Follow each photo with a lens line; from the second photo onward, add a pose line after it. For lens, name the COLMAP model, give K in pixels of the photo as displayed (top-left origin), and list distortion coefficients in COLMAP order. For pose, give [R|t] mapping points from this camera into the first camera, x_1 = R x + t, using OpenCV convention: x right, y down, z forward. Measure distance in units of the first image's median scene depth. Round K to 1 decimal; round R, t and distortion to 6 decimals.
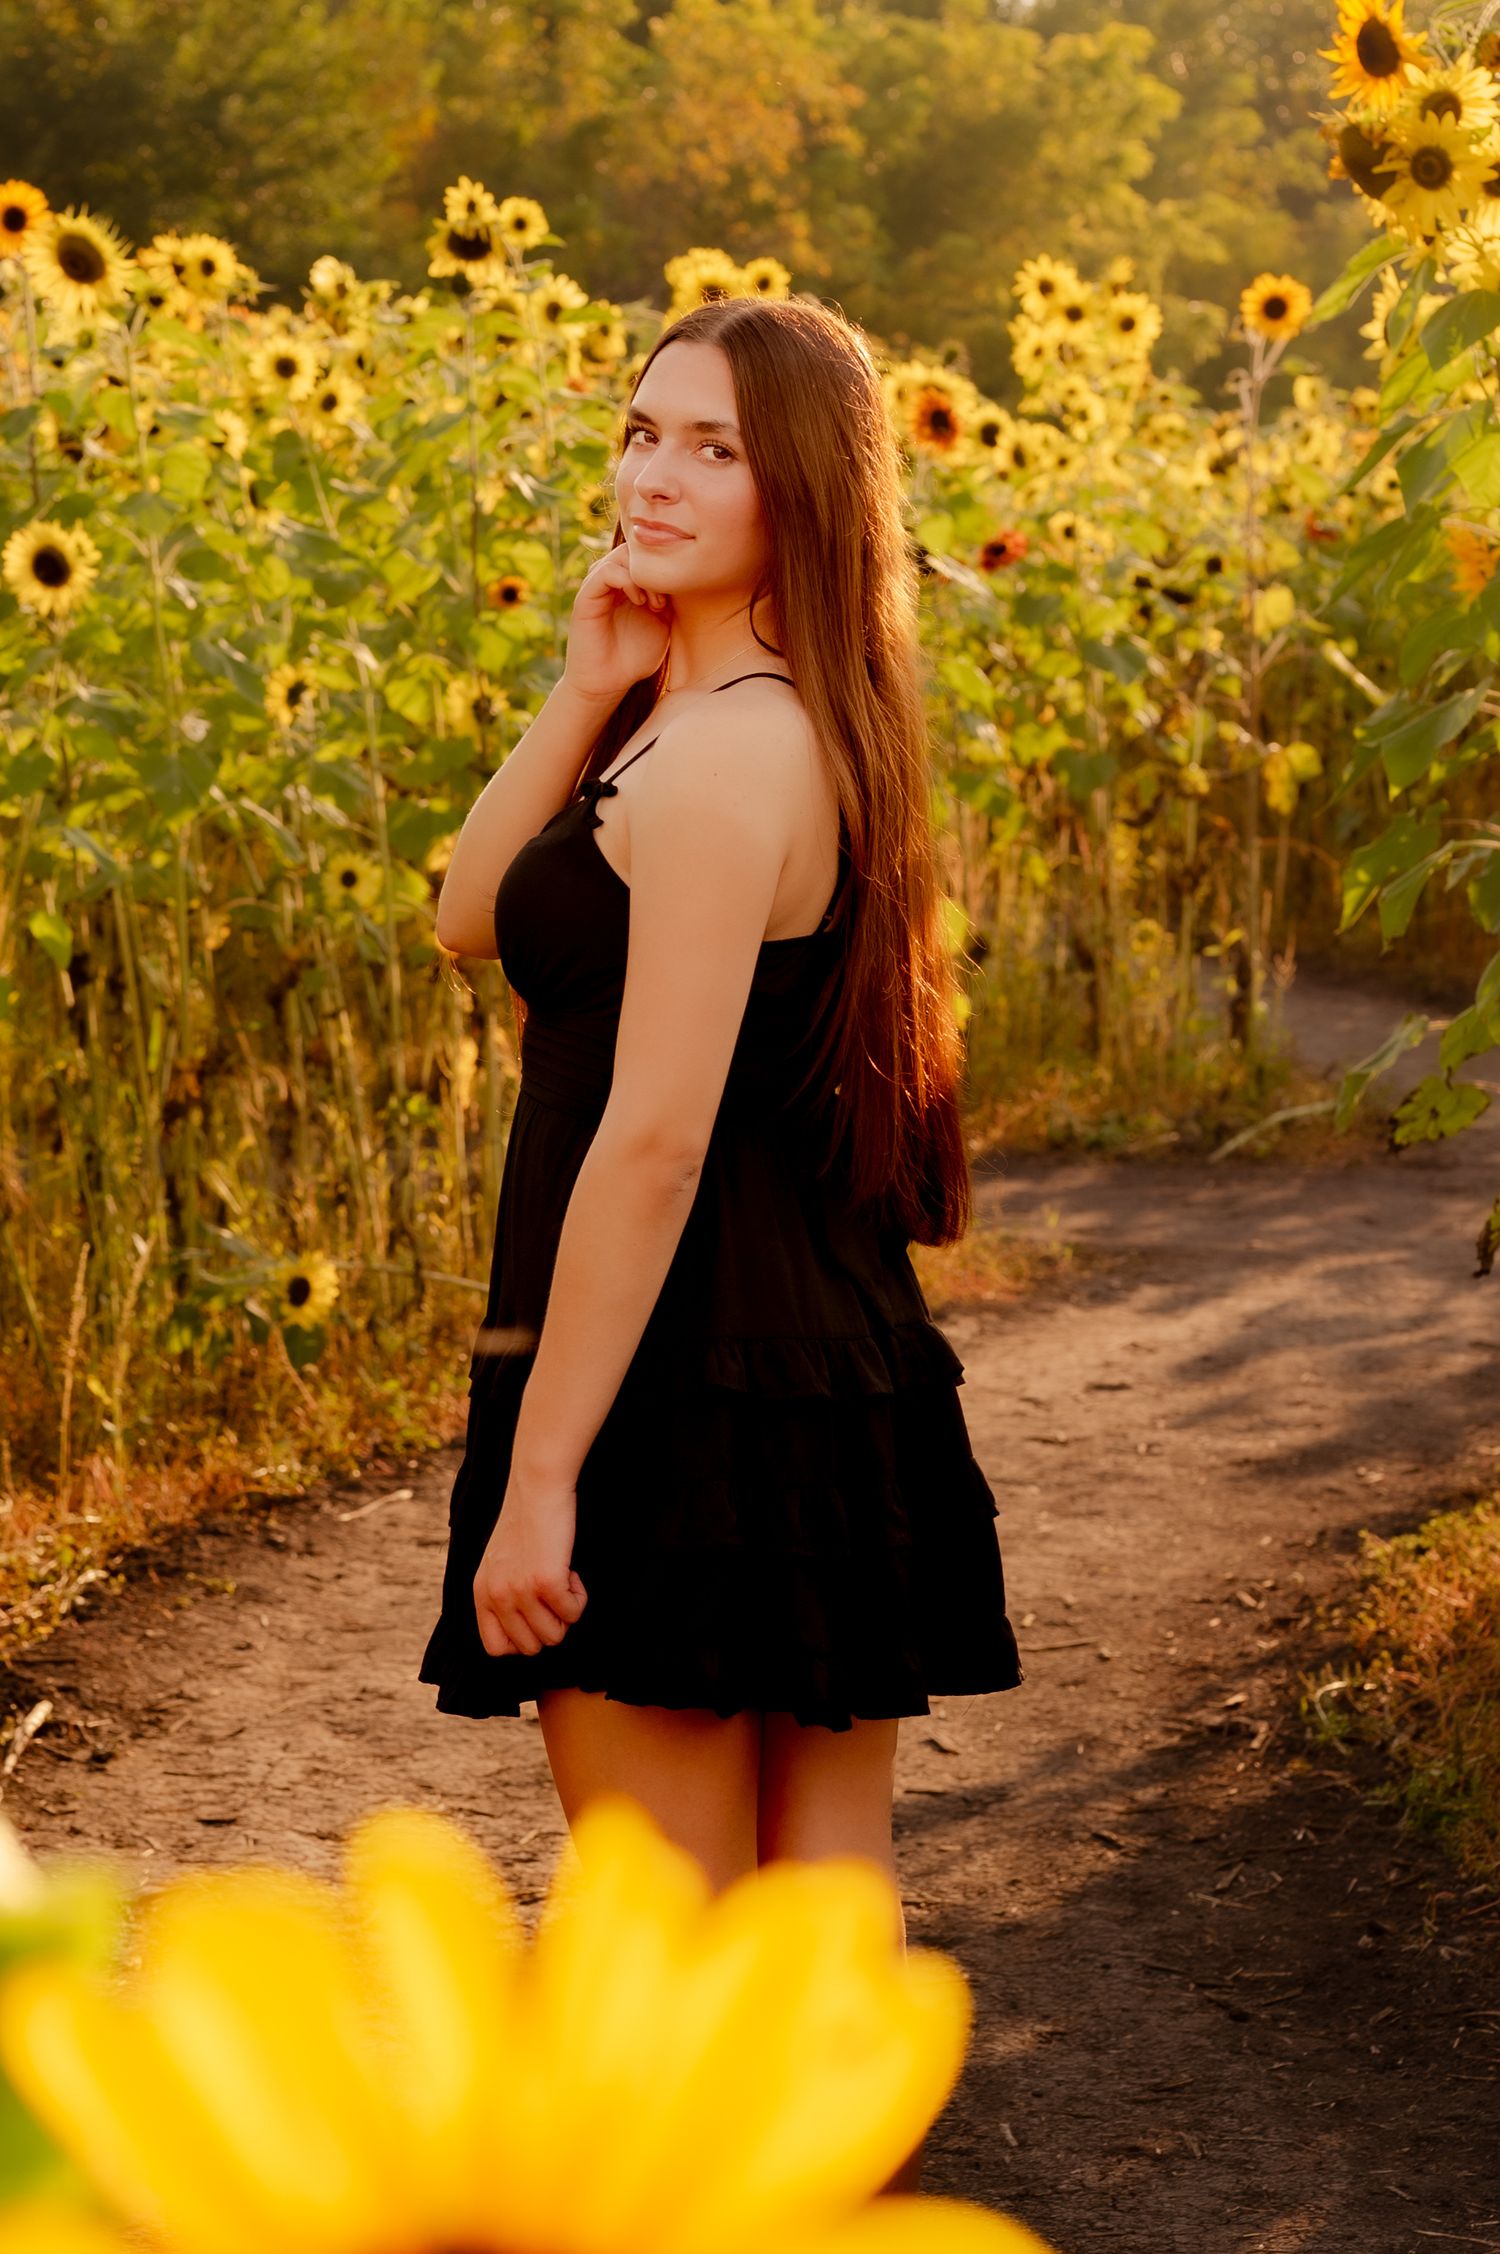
lens RADIAL K [[3263.1, 0, 750.0], [0, 3263.1, 1127.0], [0, 0, 1]] dist [-0.010533, -0.011654]
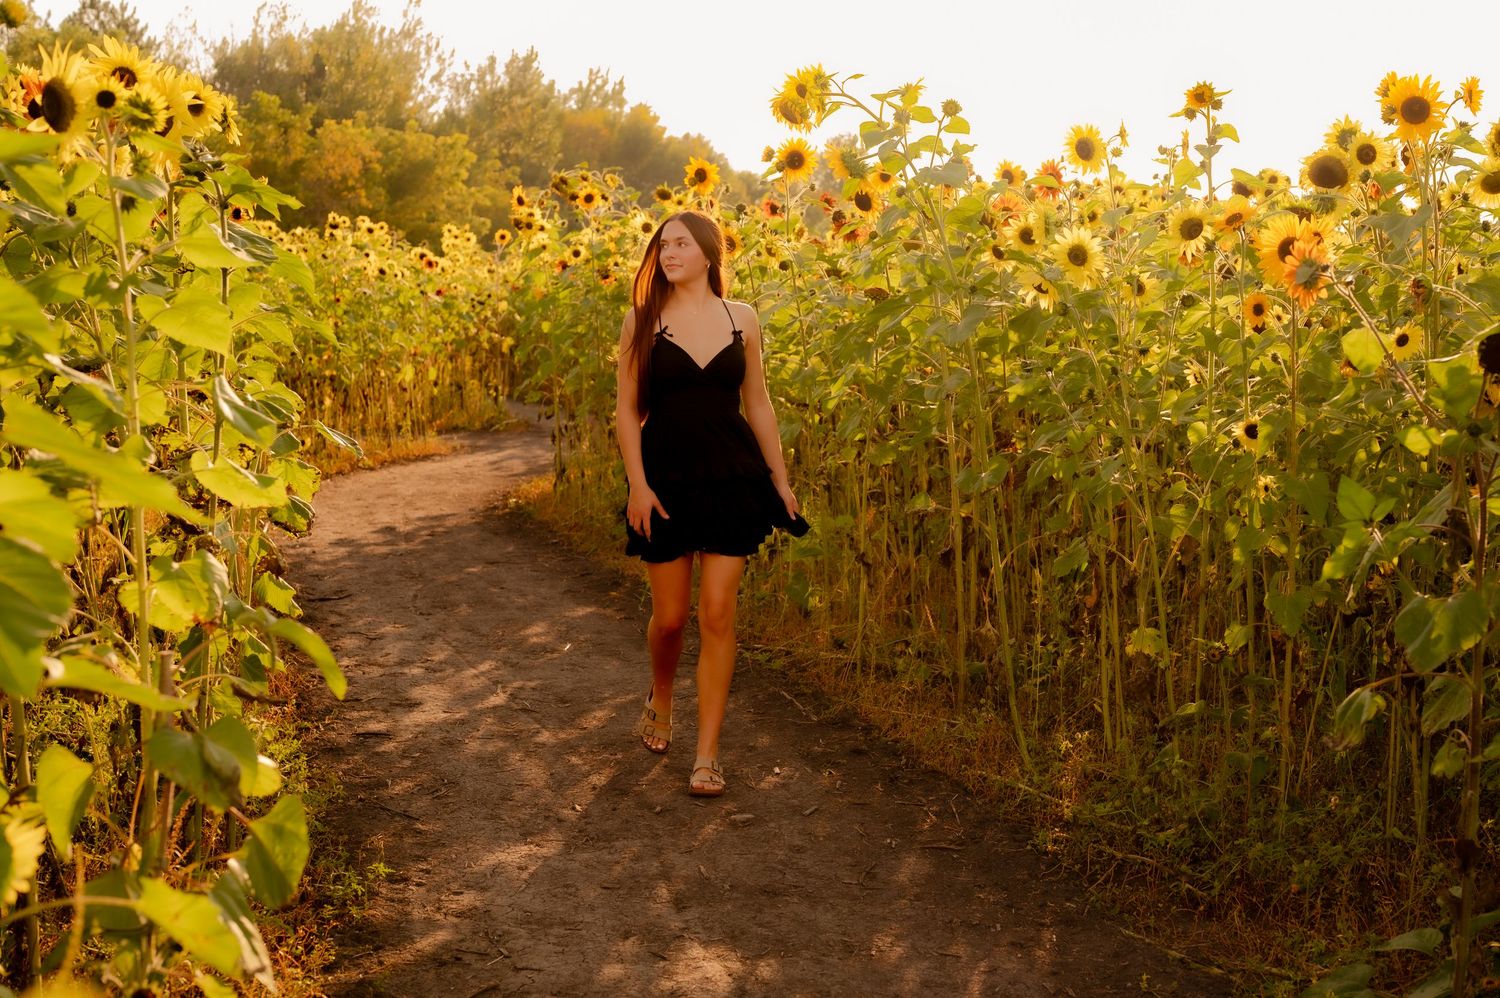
lens RADIAL K [[2173.9, 0, 750.0], [0, 2173.9, 499.0], [0, 0, 1]] dist [-0.297434, -0.002431]
pose [[0.964983, -0.001070, 0.262311, -0.264064], [0.021581, 0.996925, -0.075327, 0.306196], [-0.261424, 0.078351, 0.962039, -1.747094]]
